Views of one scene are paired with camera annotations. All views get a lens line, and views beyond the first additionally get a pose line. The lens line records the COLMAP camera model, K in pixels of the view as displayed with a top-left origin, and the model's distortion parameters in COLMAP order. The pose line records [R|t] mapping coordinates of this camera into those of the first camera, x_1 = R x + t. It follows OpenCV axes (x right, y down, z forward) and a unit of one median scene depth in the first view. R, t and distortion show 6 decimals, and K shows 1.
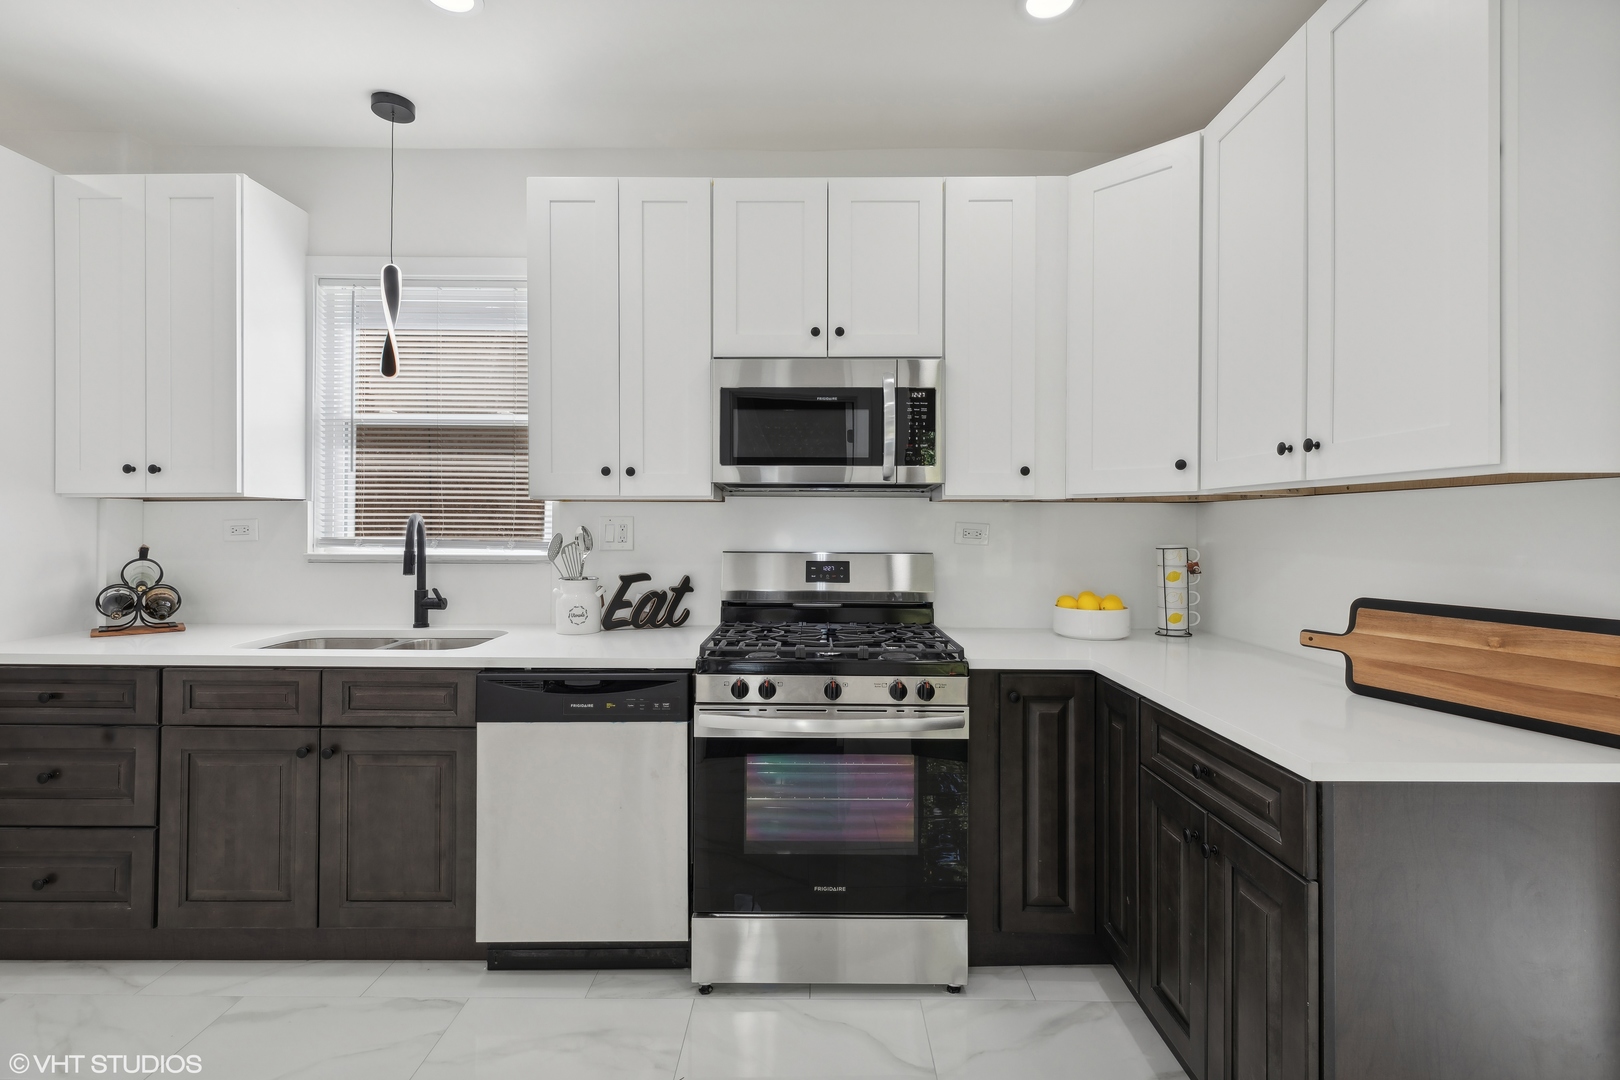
lens RADIAL K [[726.2, 0, 815.4], [0, 726.2, 527.9], [0, 0, 1]] dist [0.003418, -0.000229]
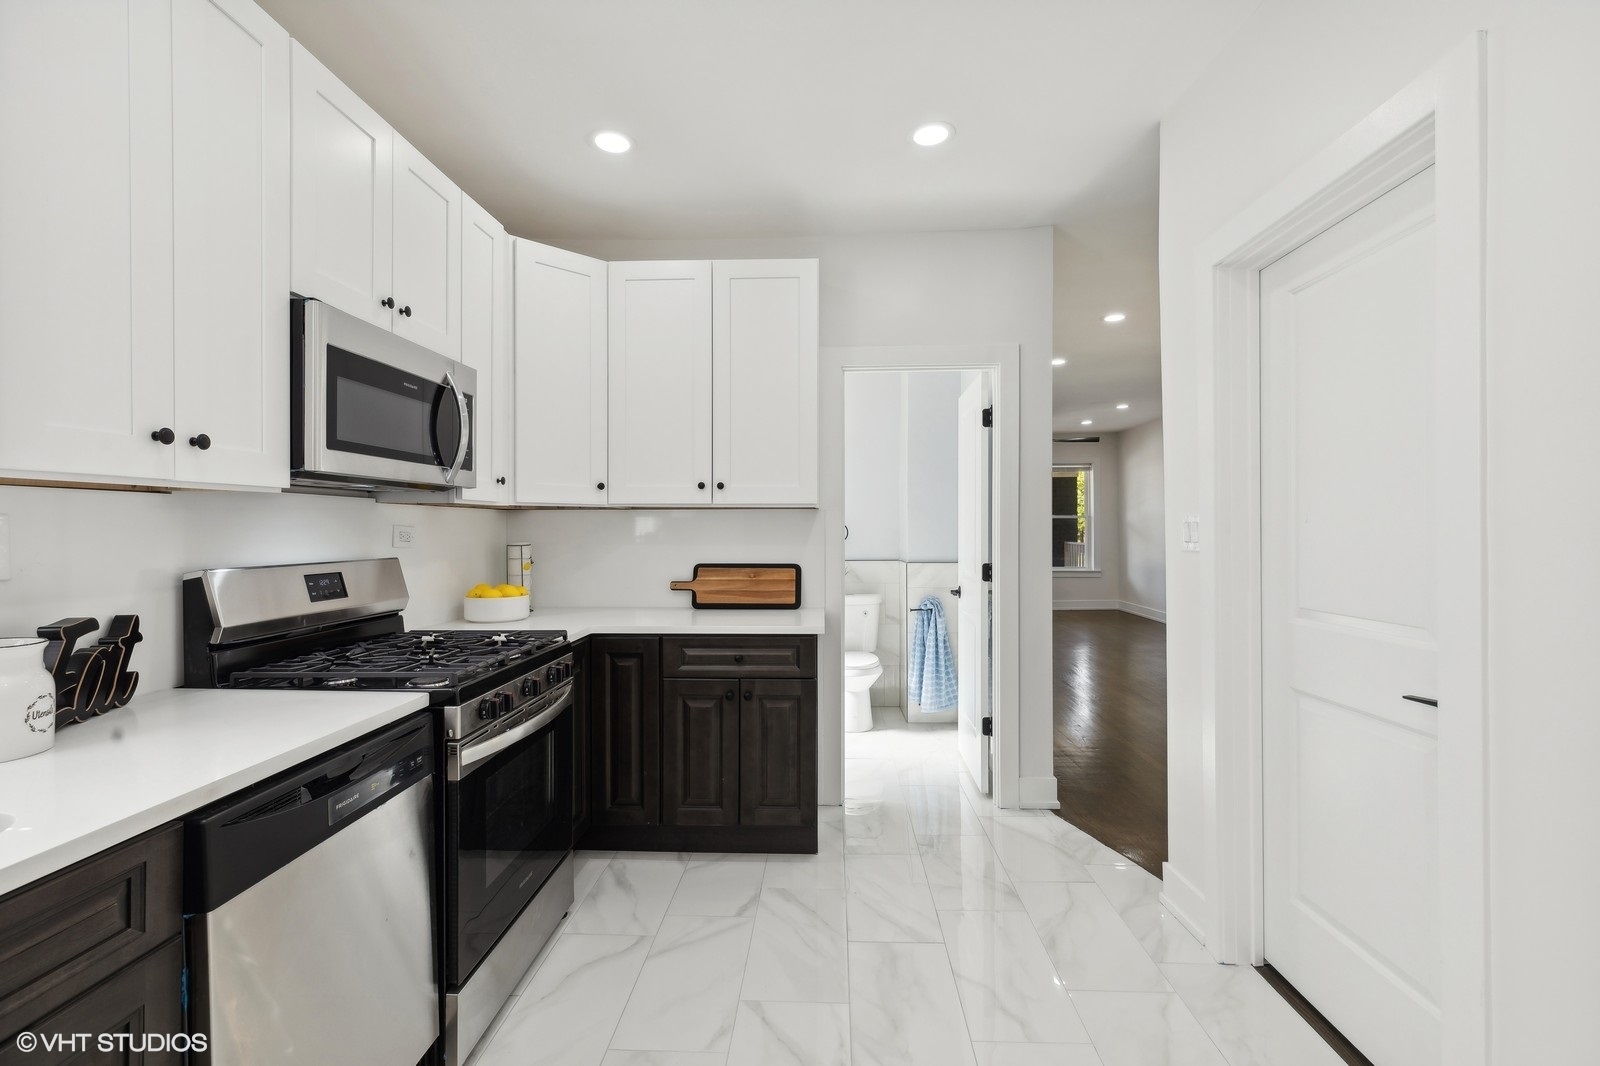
lens RADIAL K [[717.2, 0, 805.3], [0, 717.2, 521.0], [0, 0, 1]] dist [0.003418, -0.000229]
pose [[0.018272, 0.003596, 0.999827, -0.859807], [0.013415, 0.999903, -0.003841, -0.002730], [-0.999743, 0.013483, 0.018222, 0.501057]]
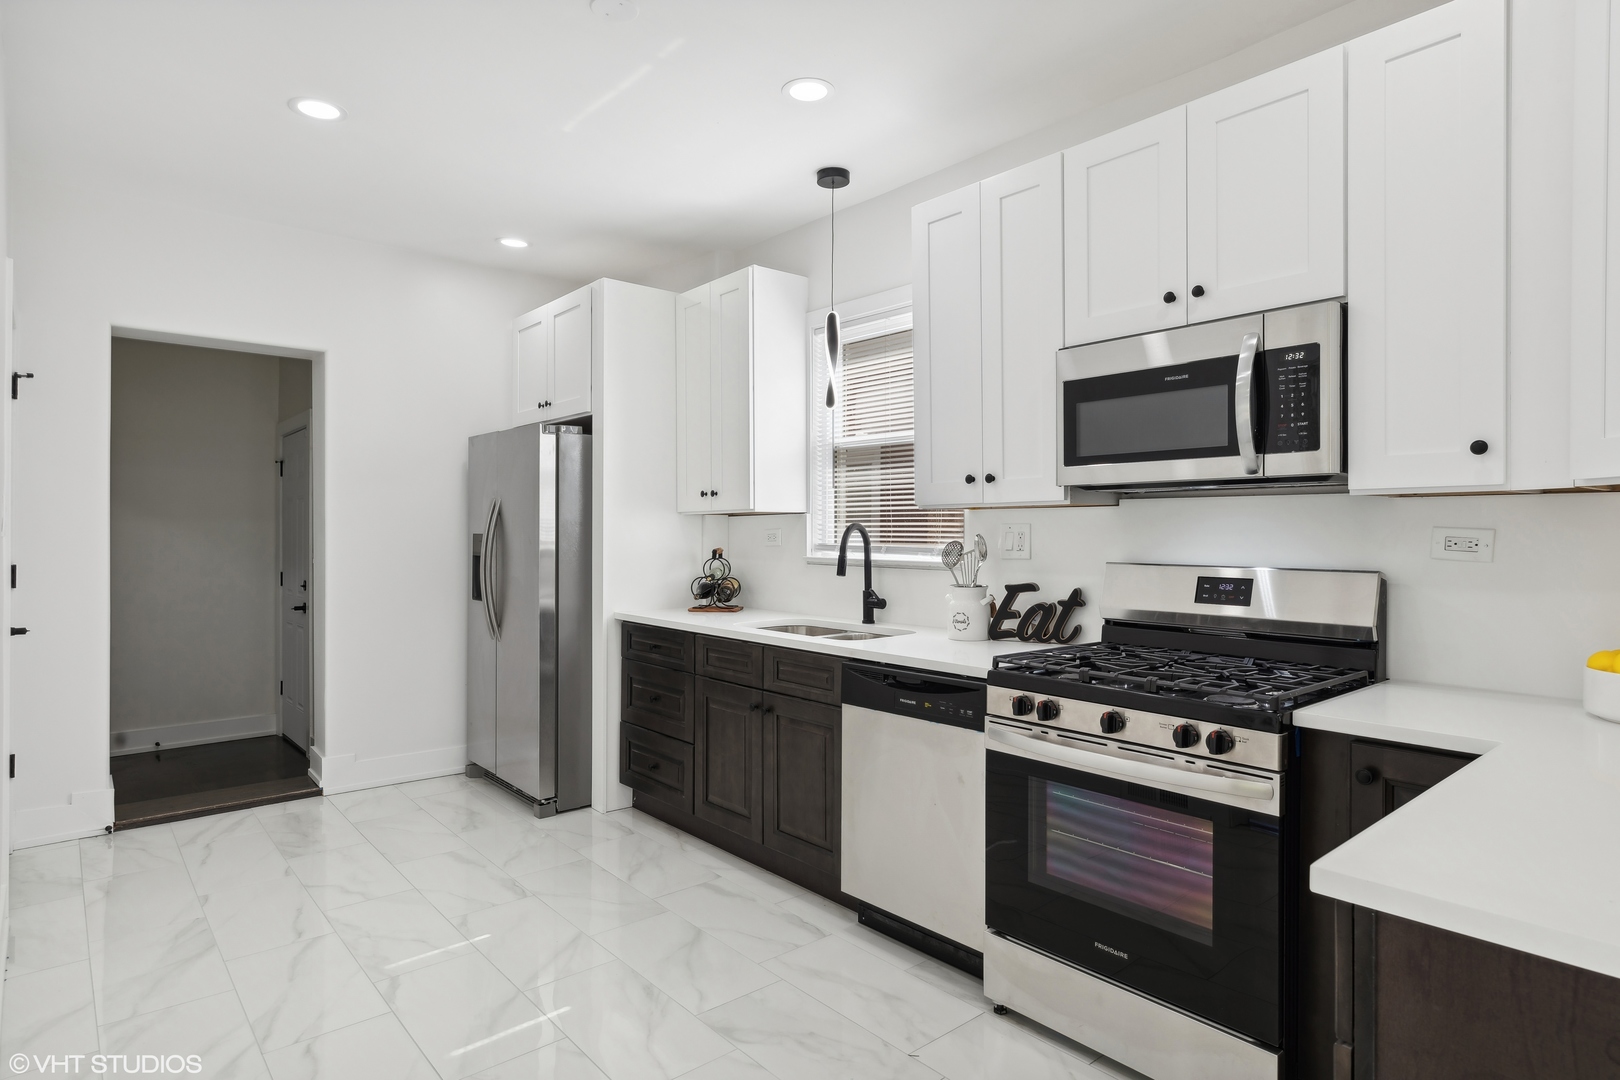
lens RADIAL K [[882.6, 0, 802.3], [0, 882.6, 544.3], [0, 0, 1]] dist [-0.000215, -0.000193]
pose [[0.653484, 0.007001, -0.756908, 0.493394], [0.001066, 0.999948, 0.010169, -0.000686], [0.756939, -0.007452, 0.653443, 0.028416]]
